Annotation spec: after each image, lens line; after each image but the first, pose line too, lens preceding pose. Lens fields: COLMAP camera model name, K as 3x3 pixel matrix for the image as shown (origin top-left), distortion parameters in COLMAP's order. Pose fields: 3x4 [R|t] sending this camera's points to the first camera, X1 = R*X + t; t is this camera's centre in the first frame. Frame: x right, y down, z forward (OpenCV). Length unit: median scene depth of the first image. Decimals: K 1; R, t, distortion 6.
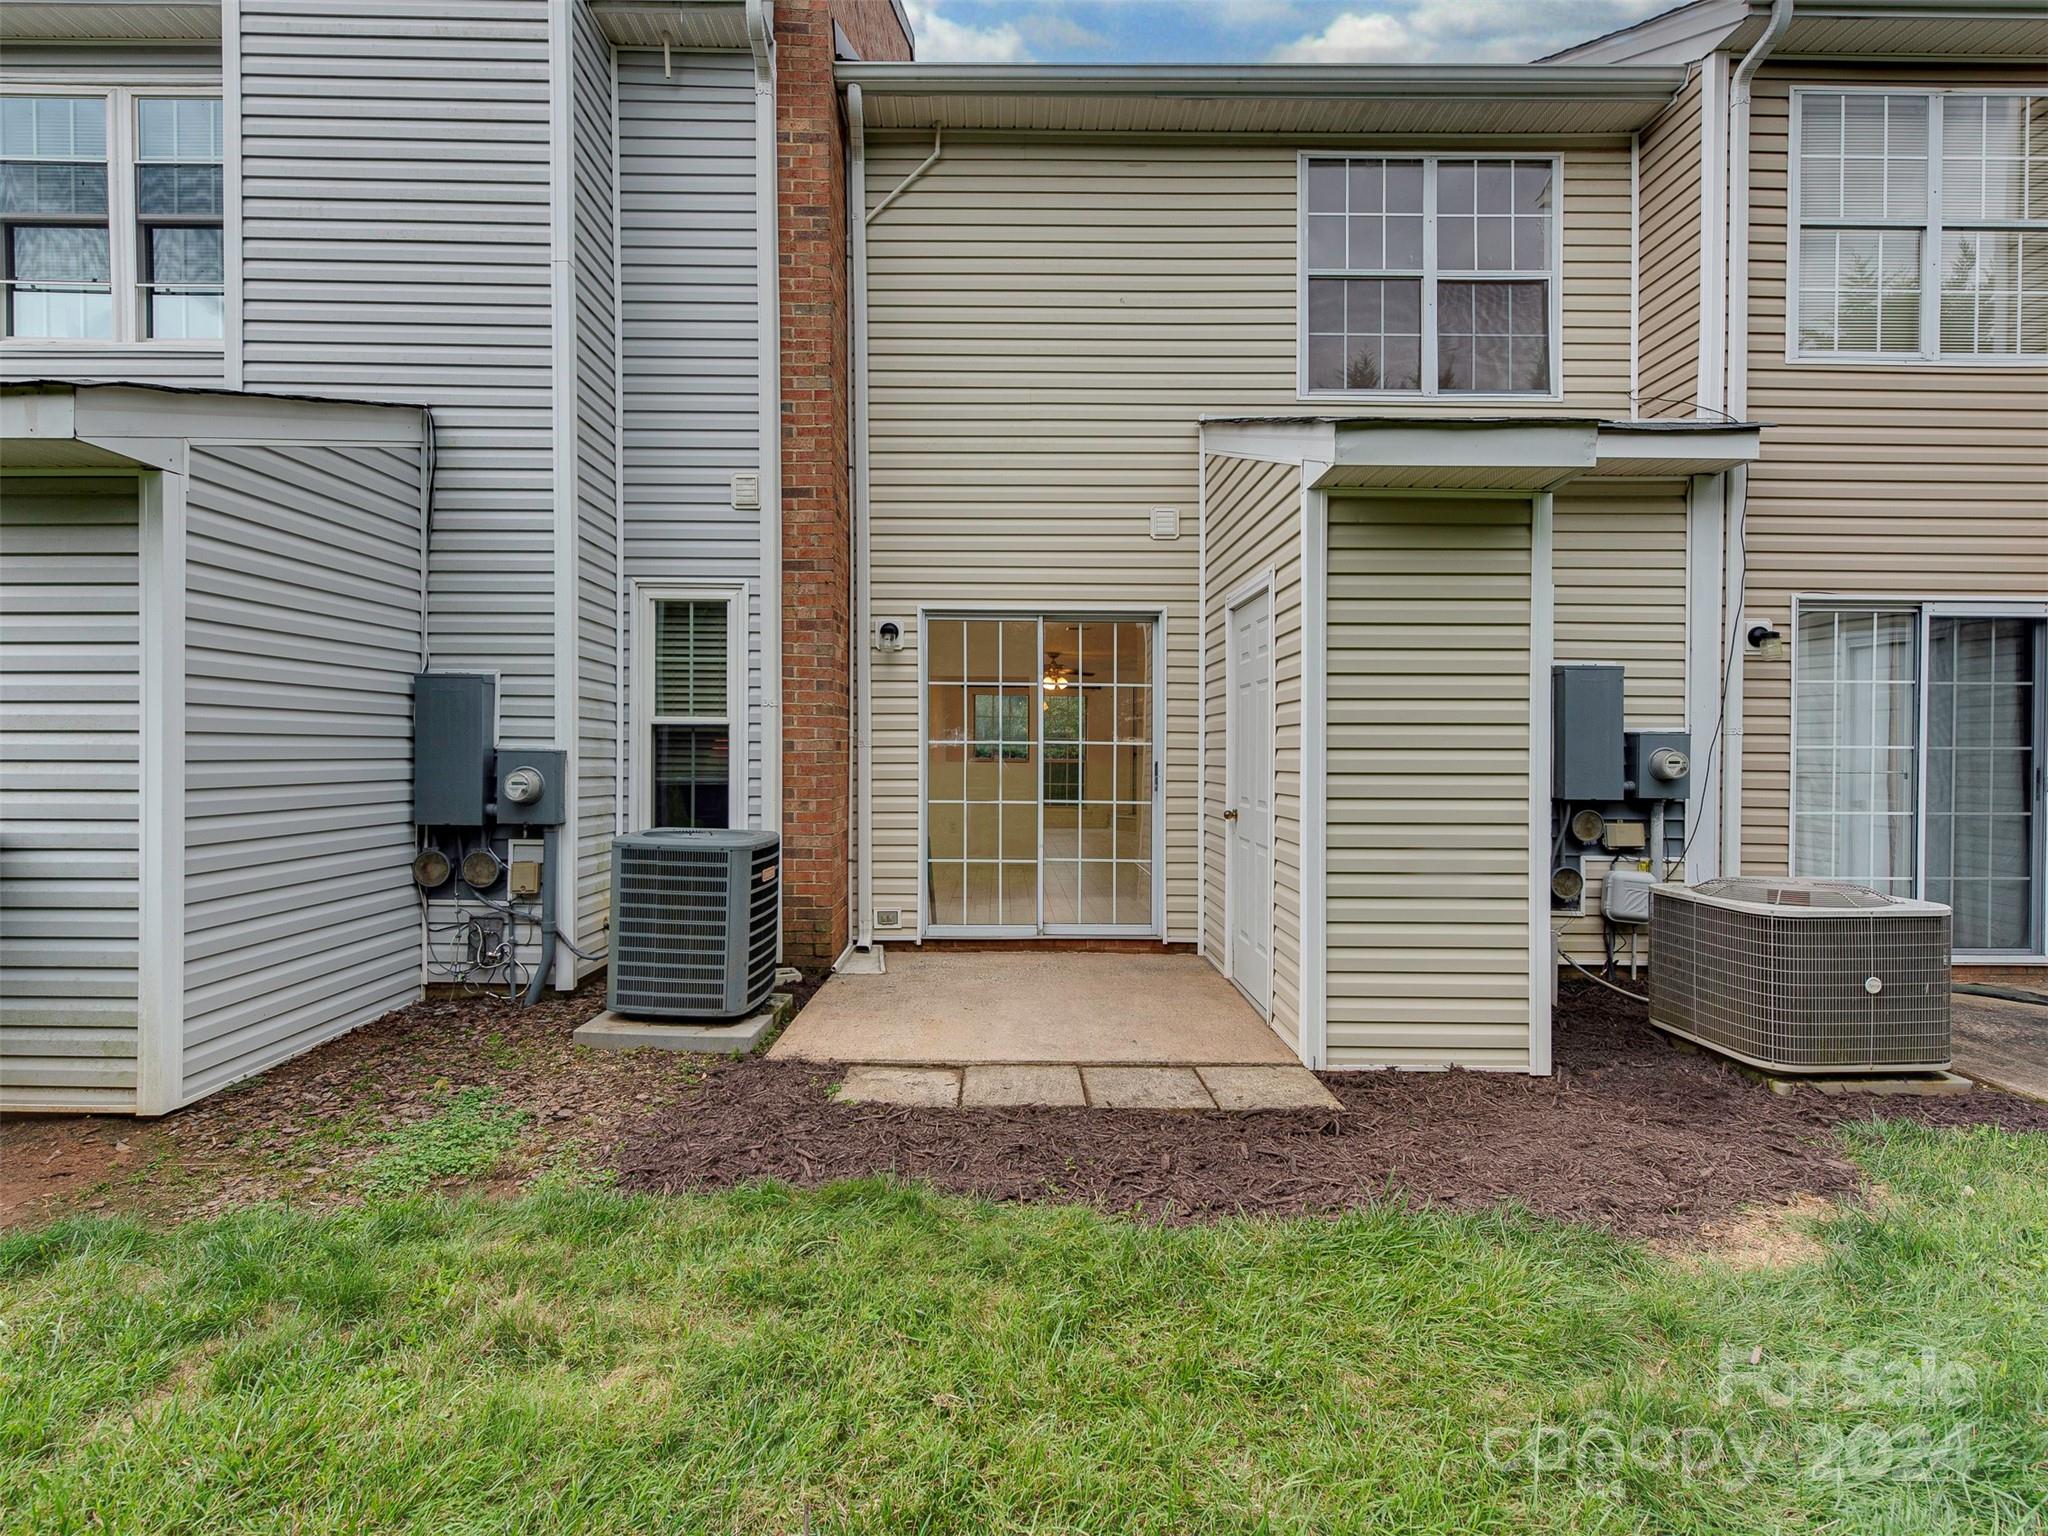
lens RADIAL K [[988.5, 0, 1014.2], [0, 988.5, 752.6], [0, 0, 1]] dist [0.010008, -0.004396]
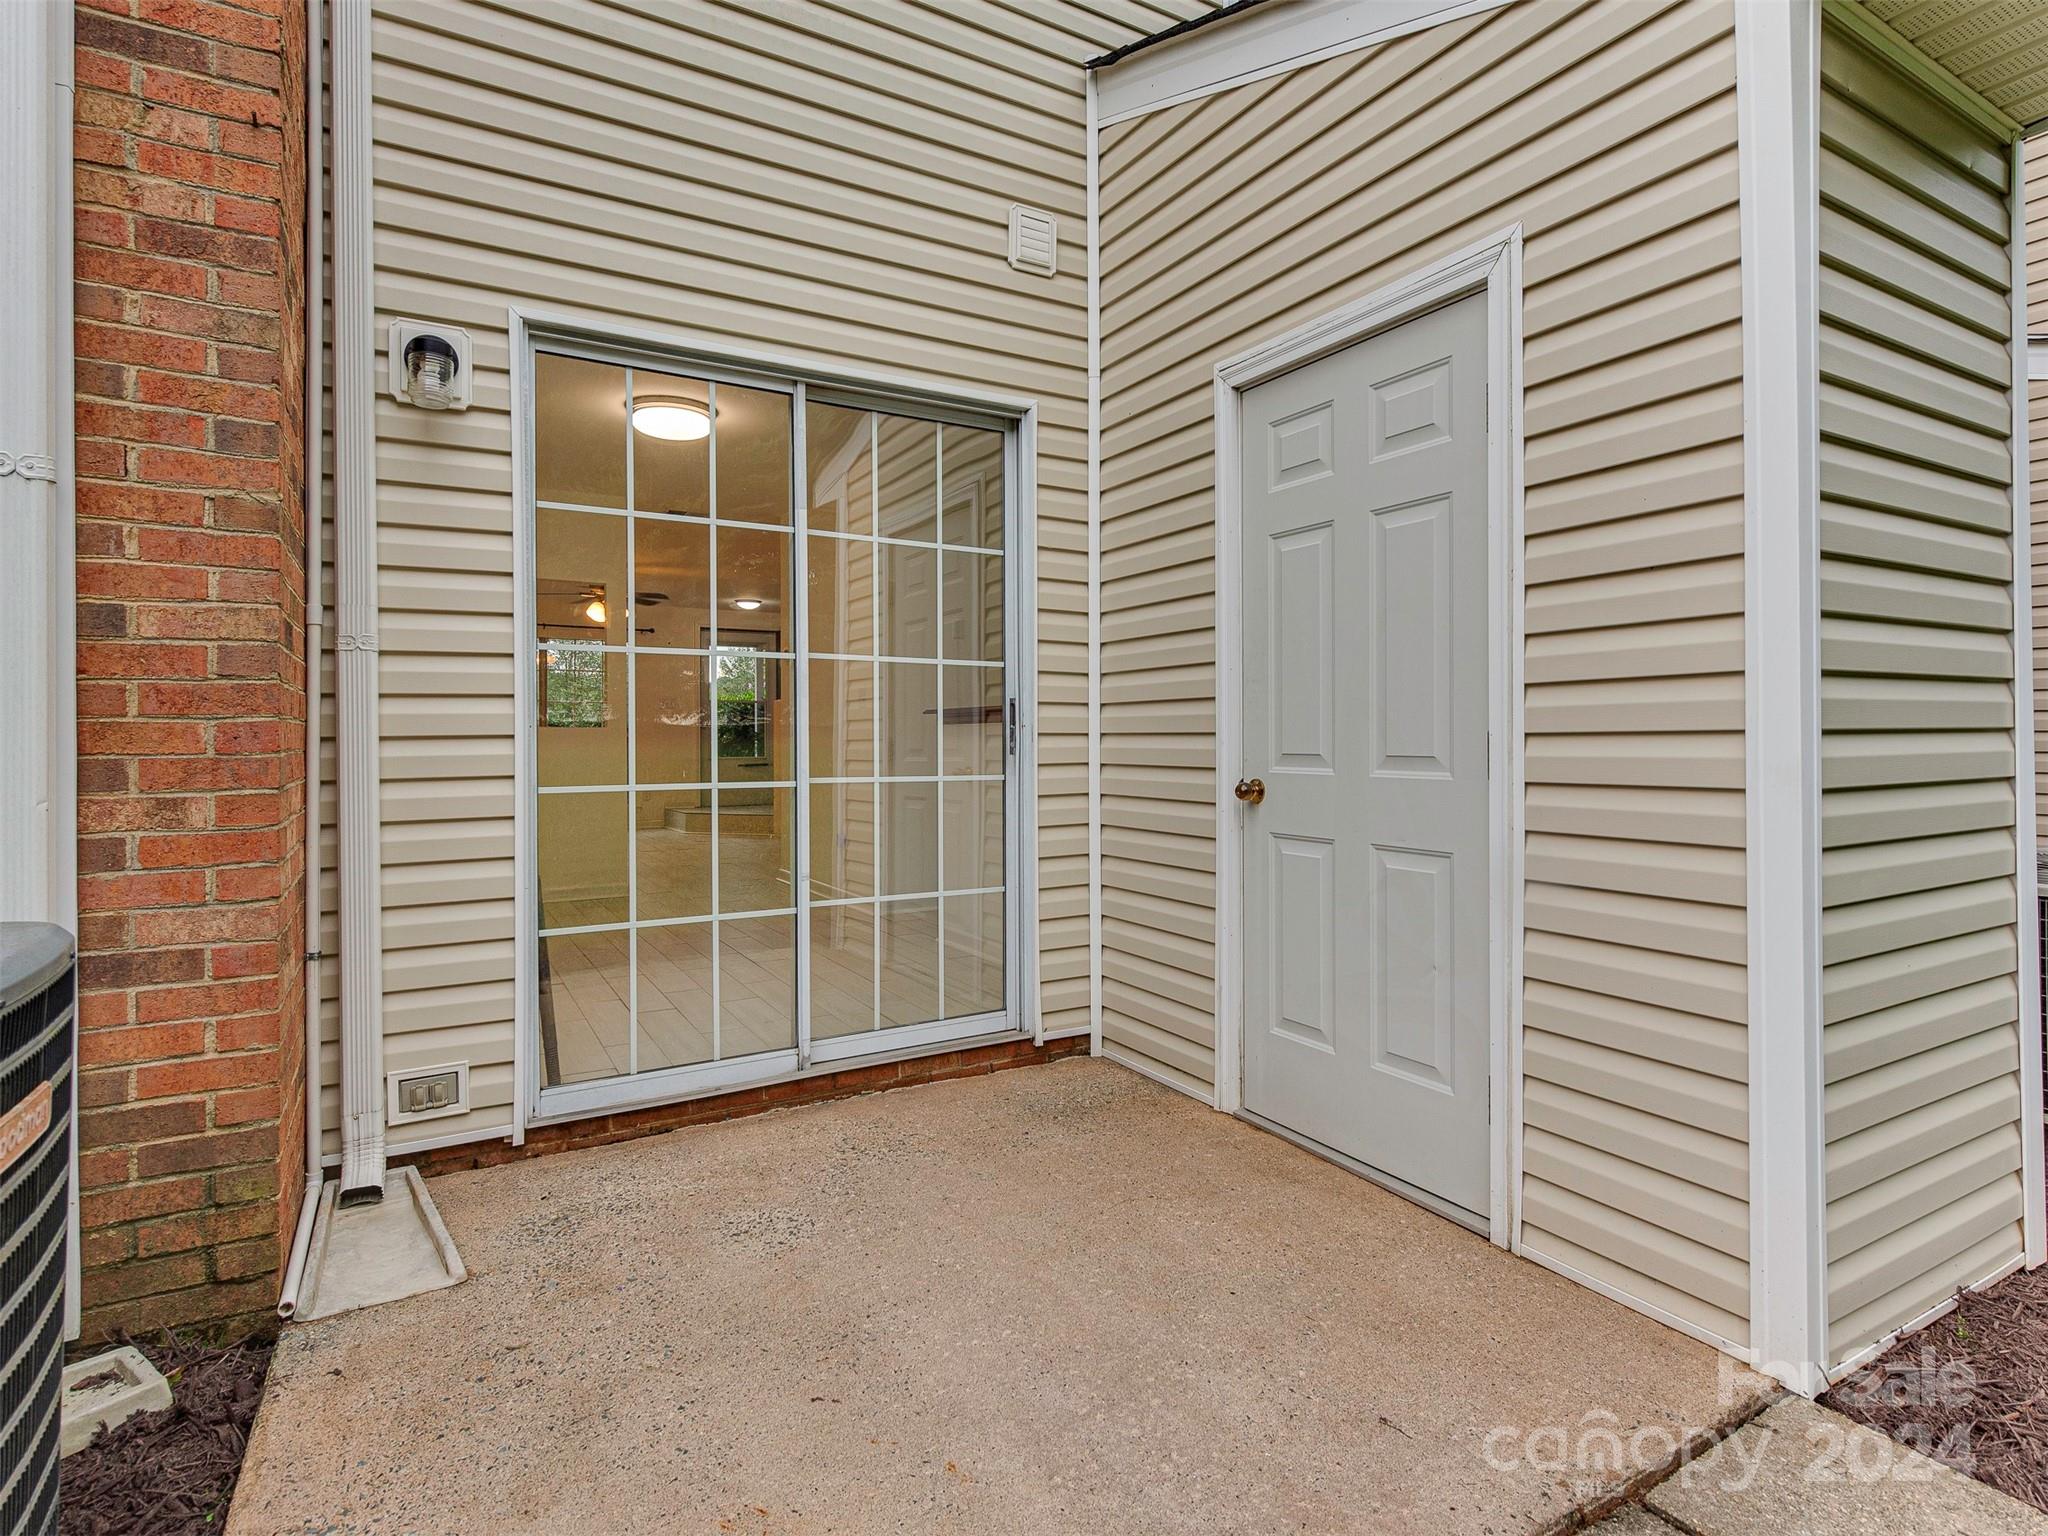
lens RADIAL K [[1029.8, 0, 1013.8], [0, 1029.8, 728.3], [0, 0, 1]] dist [-0.001796, -0.001944]
pose [[0.869414, -0.007350, 0.494030, -0.127881], [0.013396, 0.999872, -0.008699, 0.030121], [-0.493903, 0.014181, 0.869401, 0.533271]]
